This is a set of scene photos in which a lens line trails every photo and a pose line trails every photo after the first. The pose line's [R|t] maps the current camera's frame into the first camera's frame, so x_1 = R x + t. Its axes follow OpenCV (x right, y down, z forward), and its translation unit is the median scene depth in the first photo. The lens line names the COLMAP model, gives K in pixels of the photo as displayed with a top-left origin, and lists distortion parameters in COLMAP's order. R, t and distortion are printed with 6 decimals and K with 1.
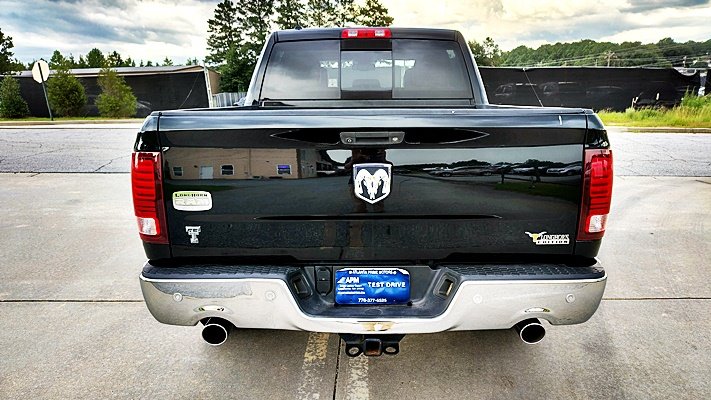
lens RADIAL K [[504.0, 0, 355.8], [0, 504.0, 199.5], [0, 0, 1]] dist [0.013961, -0.013853]
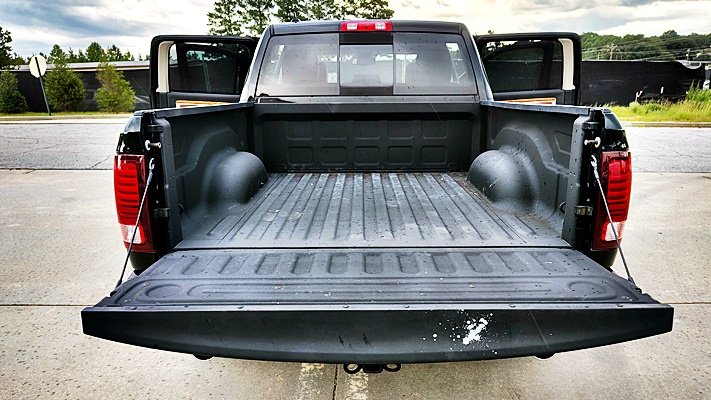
lens RADIAL K [[504.0, 0, 355.6], [0, 504.0, 203.8], [0, 0, 1]] dist [0.013961, -0.013853]
pose [[0.999997, -0.001303, -0.001851, 0.002601], [0.001339, 0.999805, 0.019678, -0.013557], [0.001825, -0.019681, 0.999805, 0.043250]]
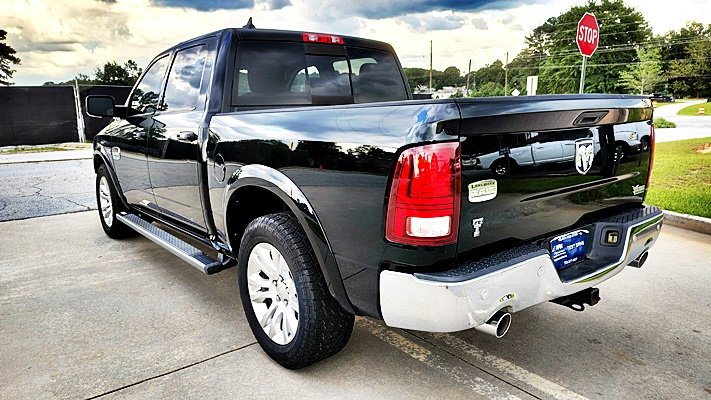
lens RADIAL K [[504.0, 0, 353.1], [0, 504.0, 200.8], [0, 0, 1]] dist [0.013961, -0.013853]
pose [[0.770052, -0.121518, 0.626301, -0.722527], [0.150476, 0.988590, 0.006796, -0.014274], [-0.619981, 0.089010, 0.779552, 0.264470]]
